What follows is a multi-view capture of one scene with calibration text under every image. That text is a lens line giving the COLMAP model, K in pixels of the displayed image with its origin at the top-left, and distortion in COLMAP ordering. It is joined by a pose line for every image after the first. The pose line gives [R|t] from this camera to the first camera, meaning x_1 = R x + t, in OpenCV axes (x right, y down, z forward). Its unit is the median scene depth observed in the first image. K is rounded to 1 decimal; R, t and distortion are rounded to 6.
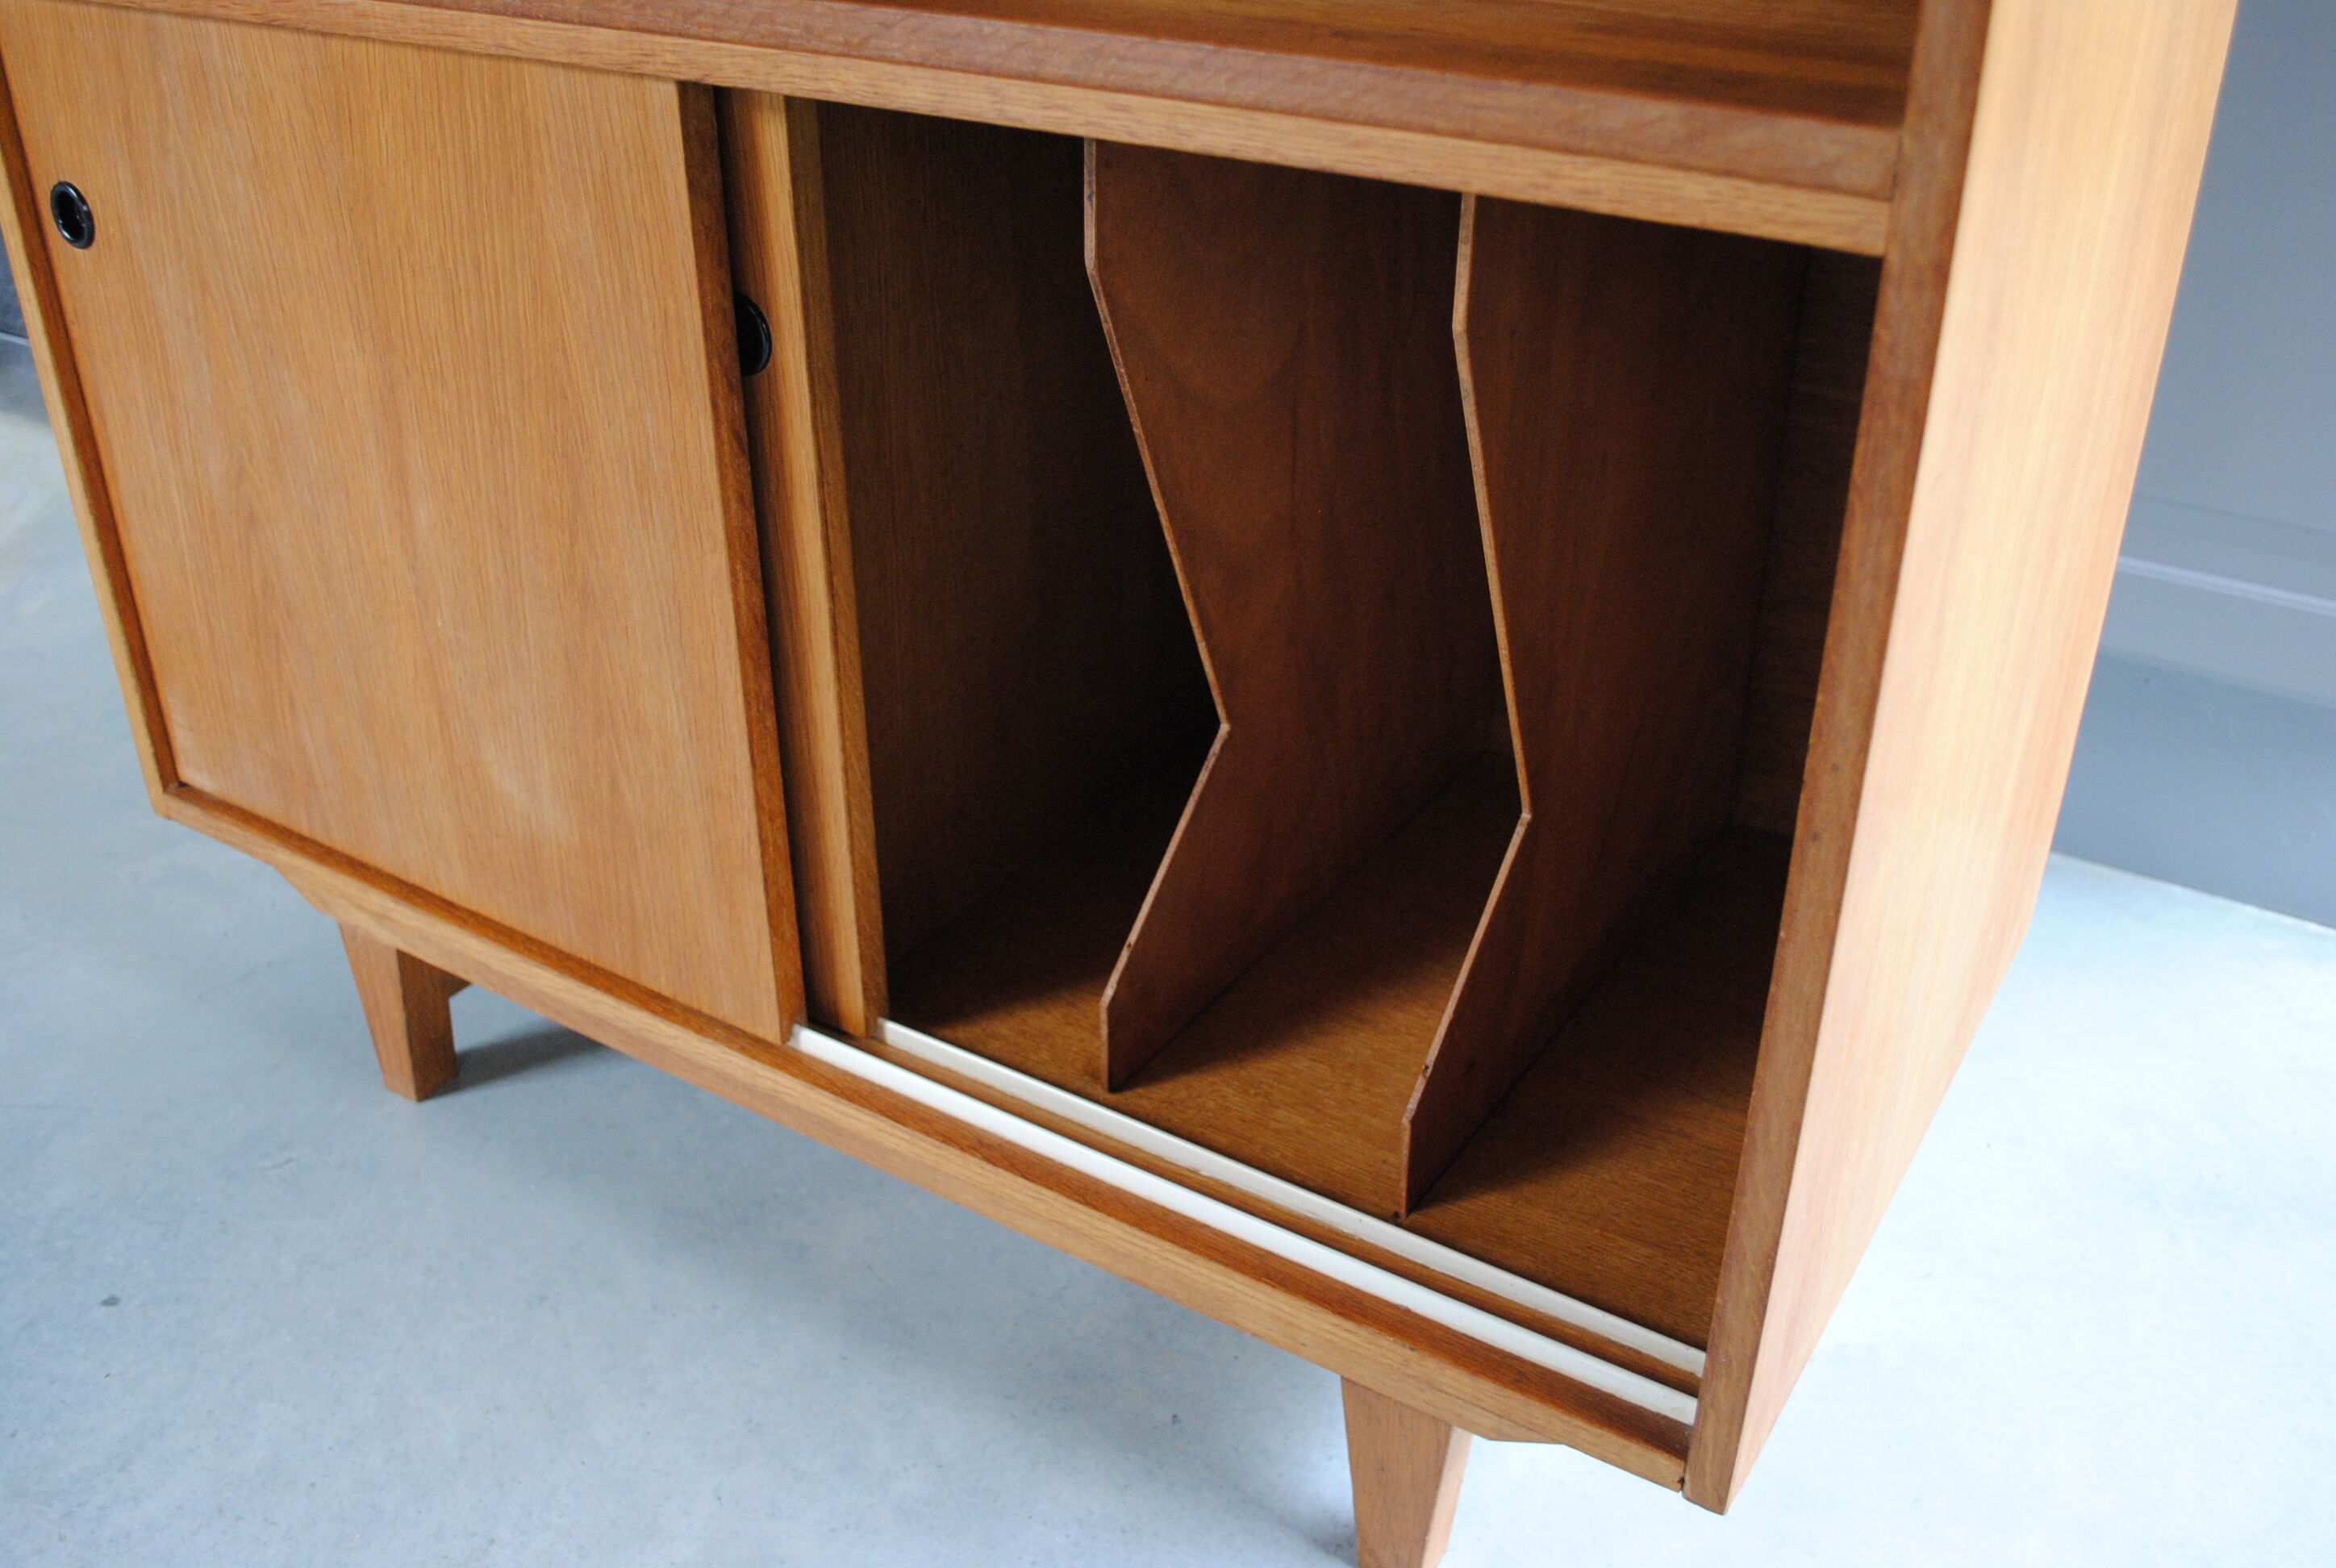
lens RADIAL K [[2118.5, 0, 1176.9], [0, 2118.5, 779.7], [0, 0, 1]] dist [-0.072537, 0.006290]
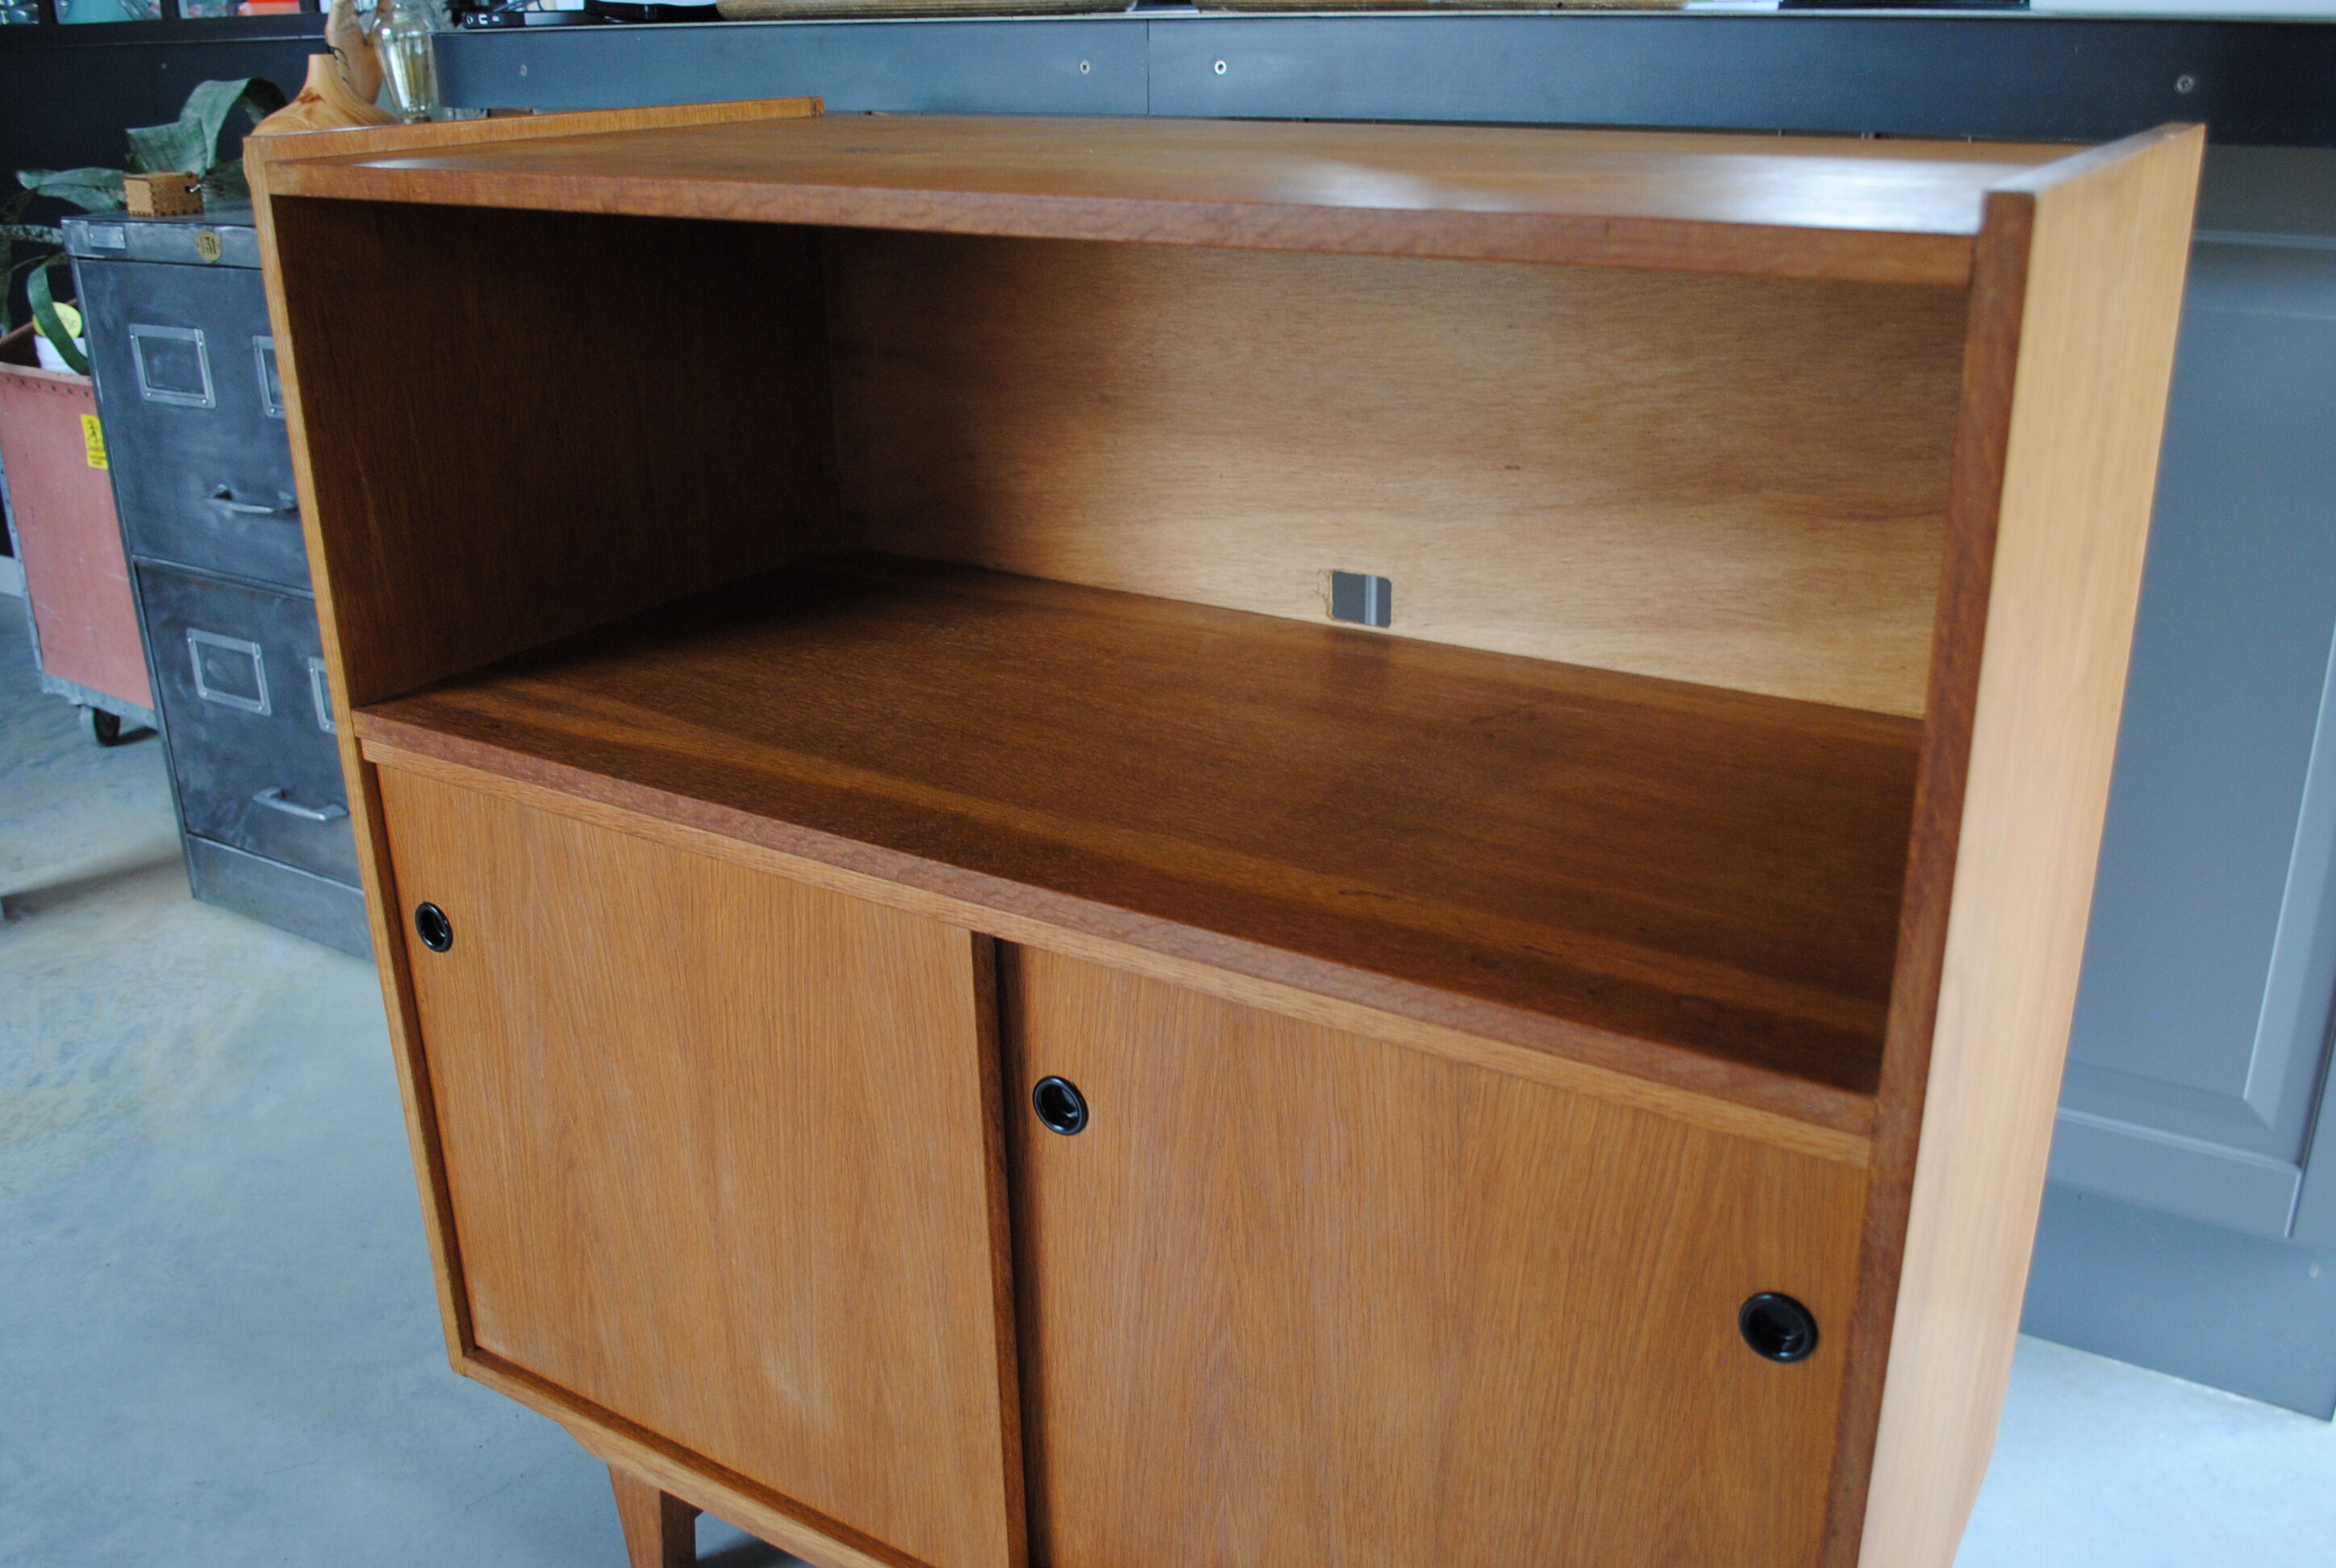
lens RADIAL K [[2033.4, 0, 1179.1], [0, 2033.4, 774.0], [0, 0, 1]] dist [-0.076888, 0.007093]
pose [[0.999801, -0.018251, 0.008036, -0.089476], [0.019219, 0.989374, -0.144118, -0.190690], [-0.005320, 0.144244, 0.989528, -0.256144]]
